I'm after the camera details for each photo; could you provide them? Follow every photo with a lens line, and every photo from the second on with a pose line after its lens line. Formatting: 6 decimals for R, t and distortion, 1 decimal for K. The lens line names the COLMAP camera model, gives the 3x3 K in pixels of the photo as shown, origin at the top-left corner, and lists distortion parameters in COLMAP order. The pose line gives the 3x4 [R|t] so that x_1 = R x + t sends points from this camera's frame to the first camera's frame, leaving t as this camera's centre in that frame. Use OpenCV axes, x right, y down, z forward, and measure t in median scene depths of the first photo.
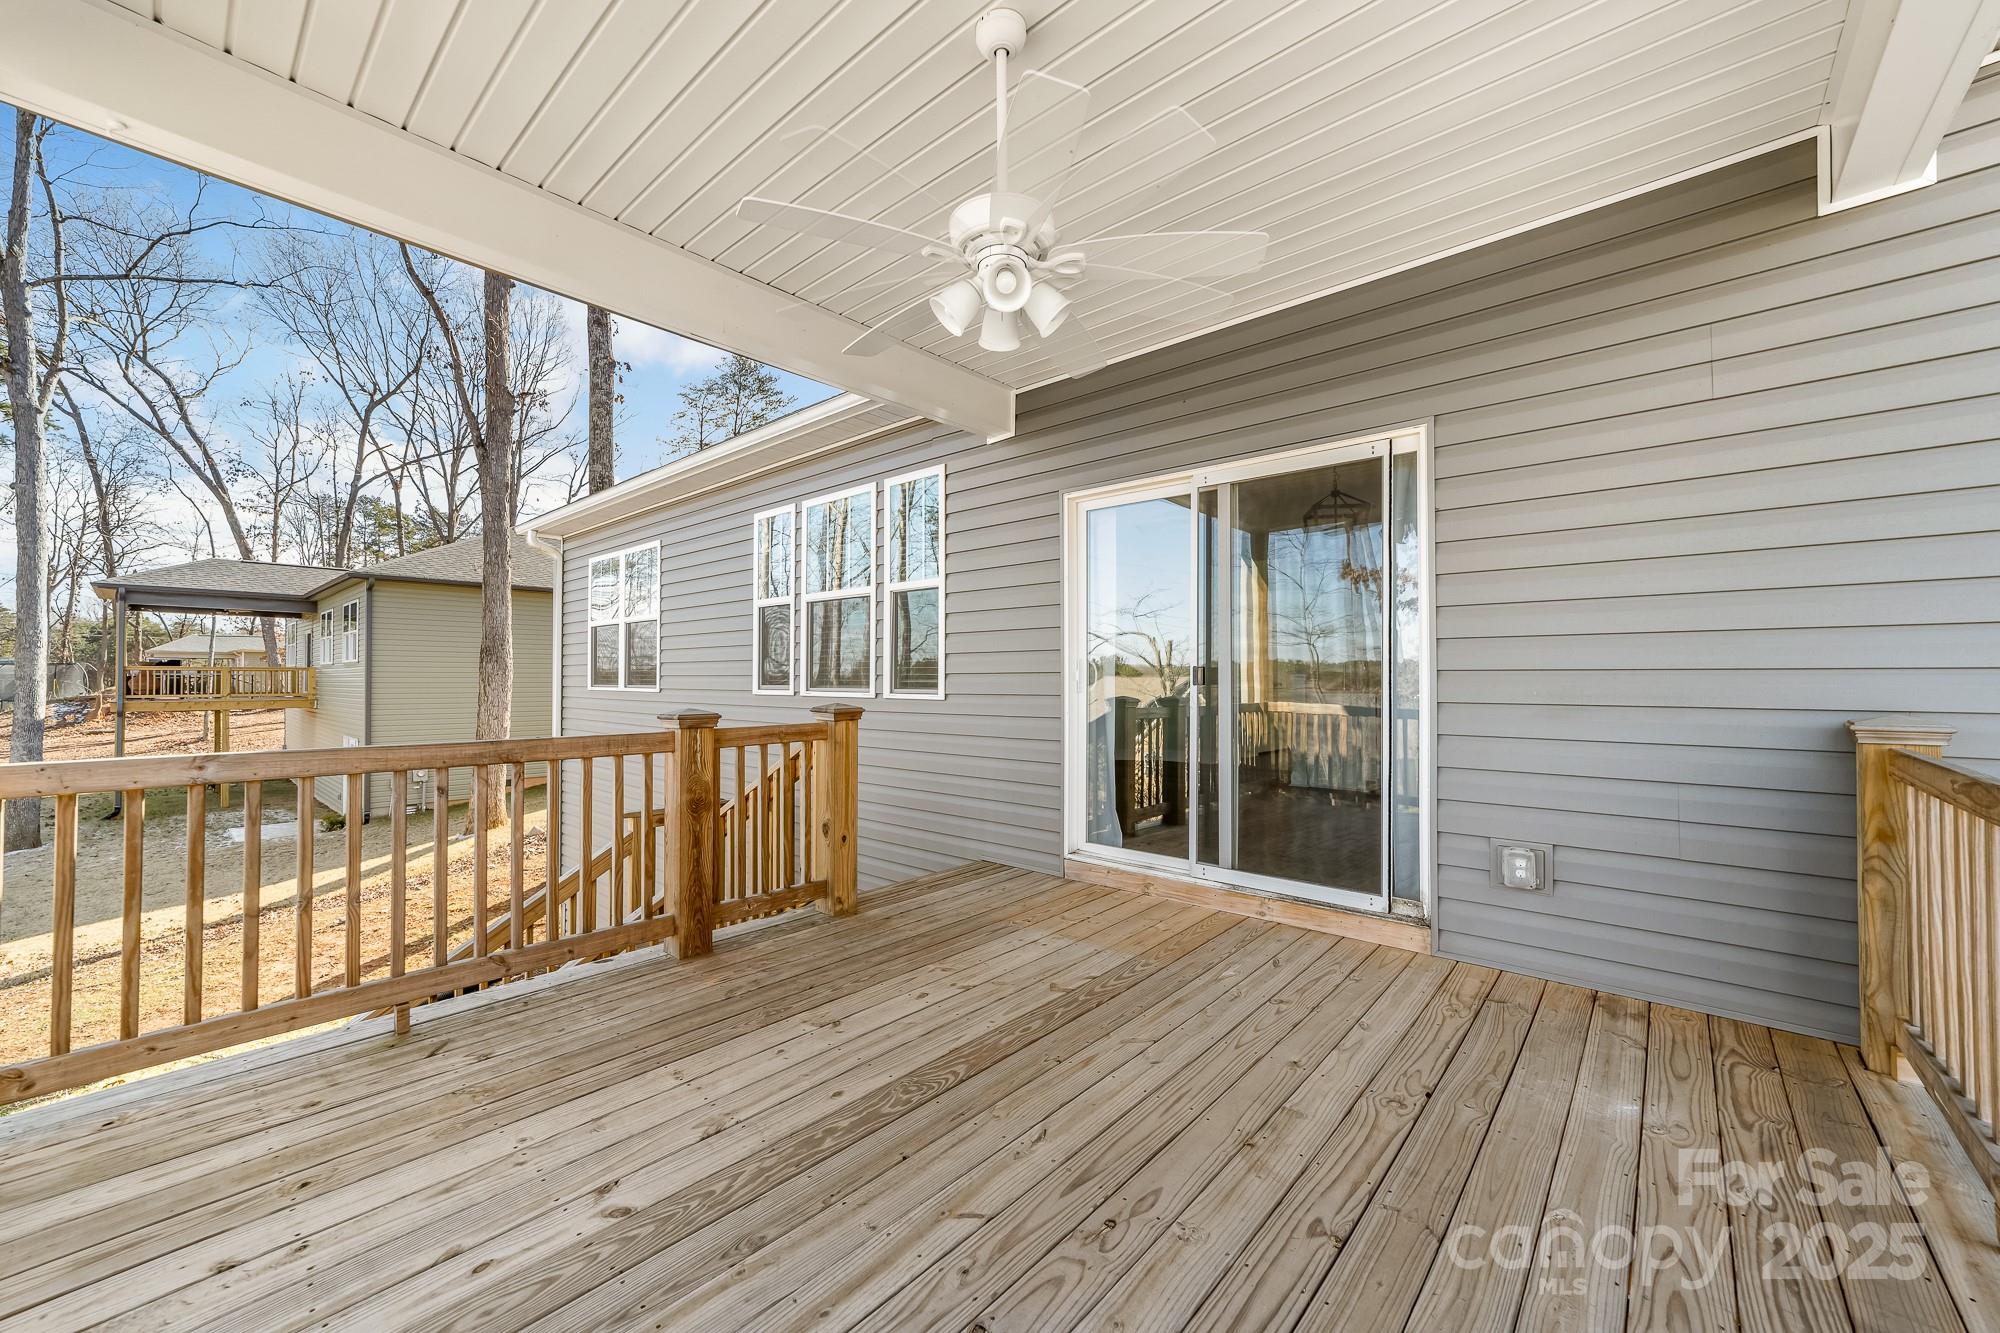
lens RADIAL K [[779.9, 0, 1003.0], [0, 779.9, 664.9], [0, 0, 1]] dist [0.000646, -0.000037]
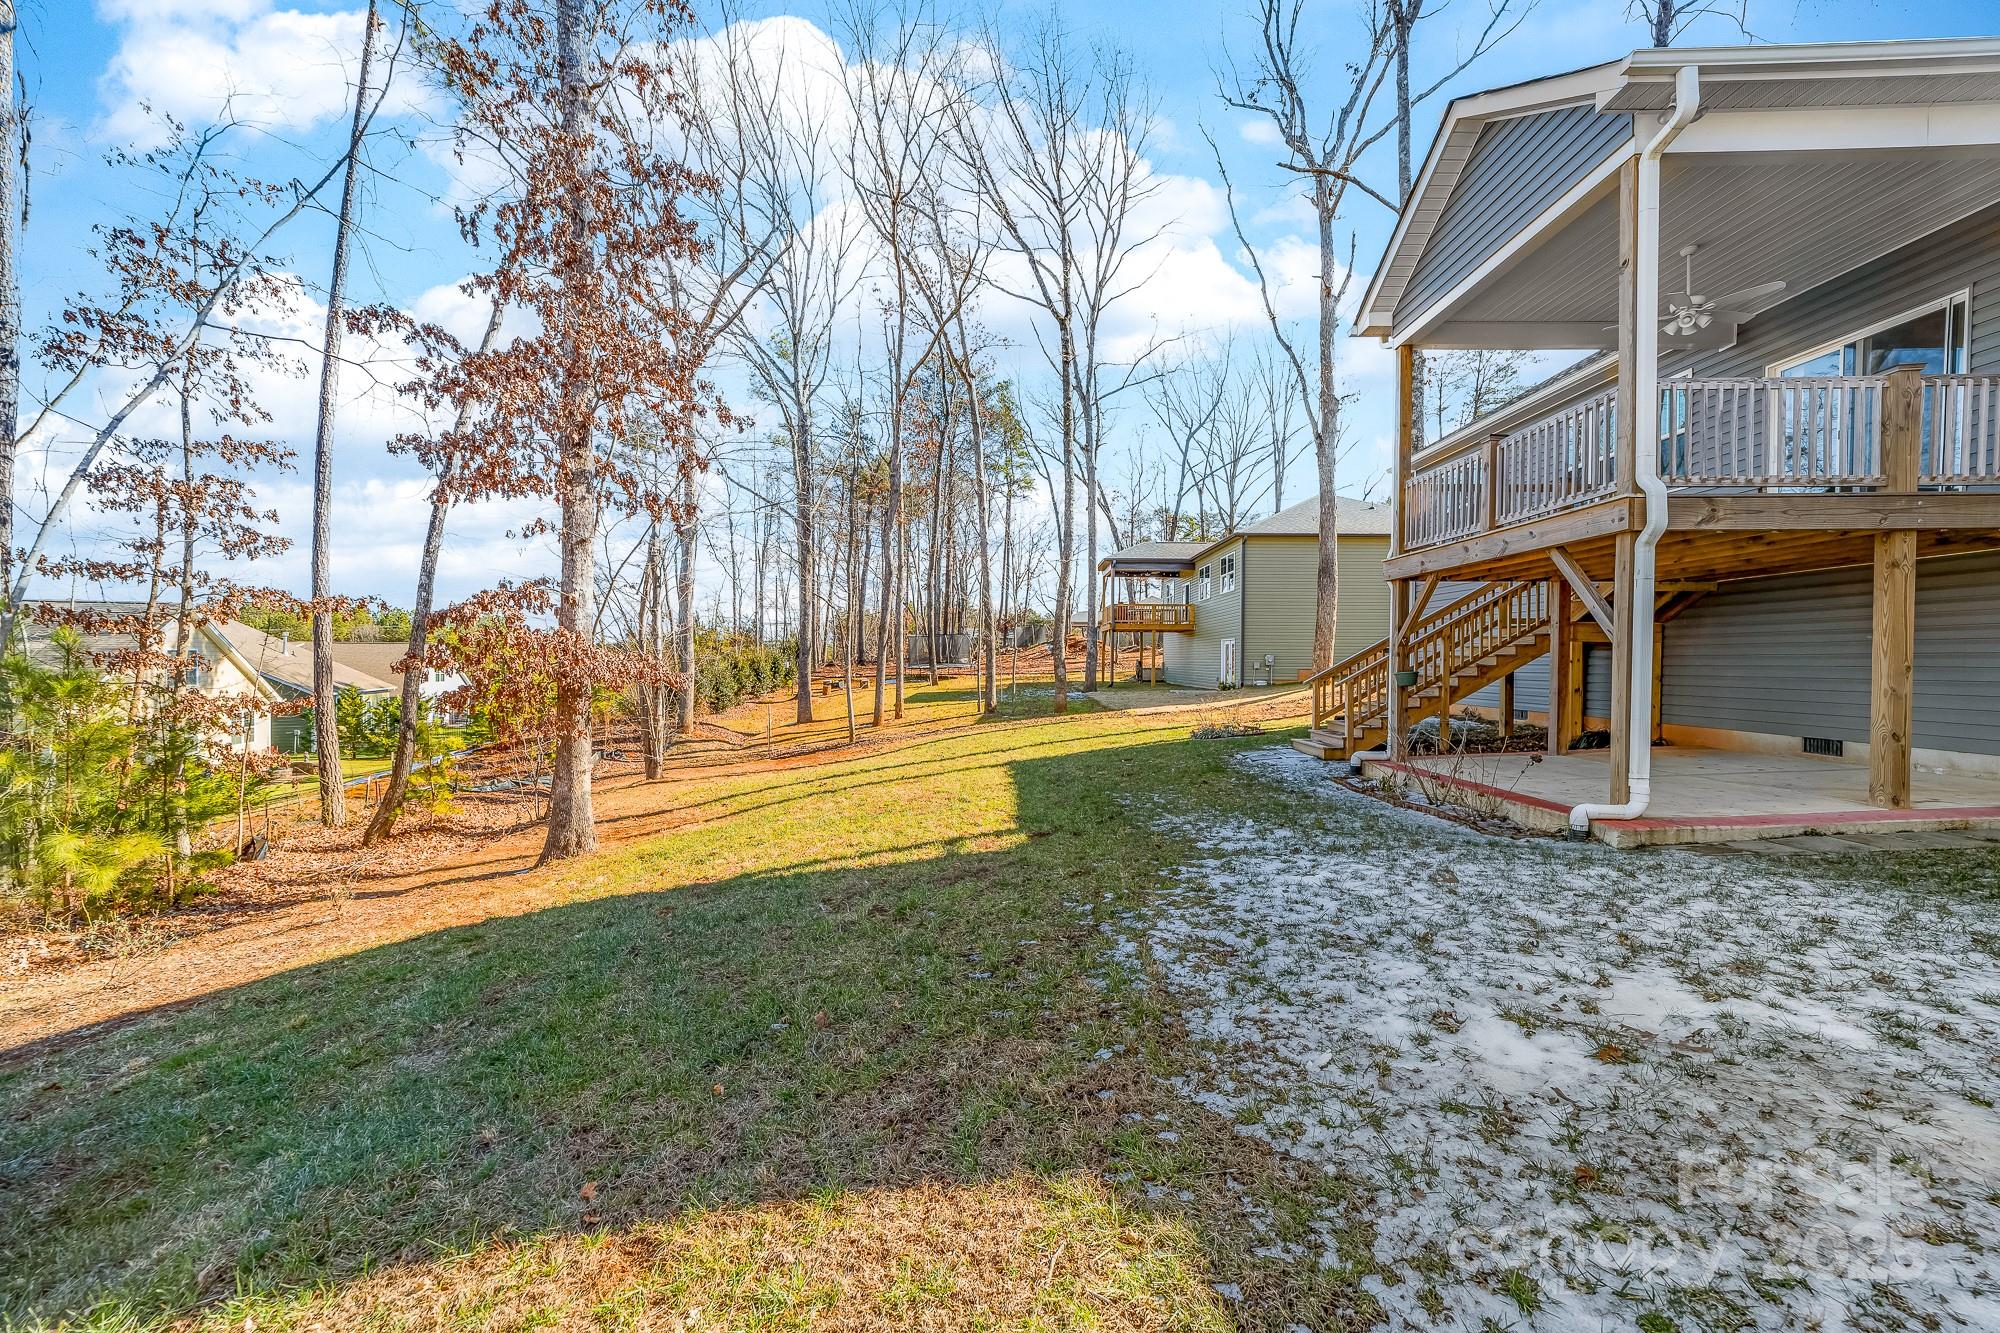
lens RADIAL K [[779.9, 0, 995.6], [0, 779.9, 674.0], [0, 0, 1]] dist [0.000646, -0.000037]
pose [[0.651918, 0.015904, -0.758122, 0.072185], [0.007243, 0.999604, 0.027199, 0.112947], [0.758255, -0.023223, 0.651545, -0.409636]]
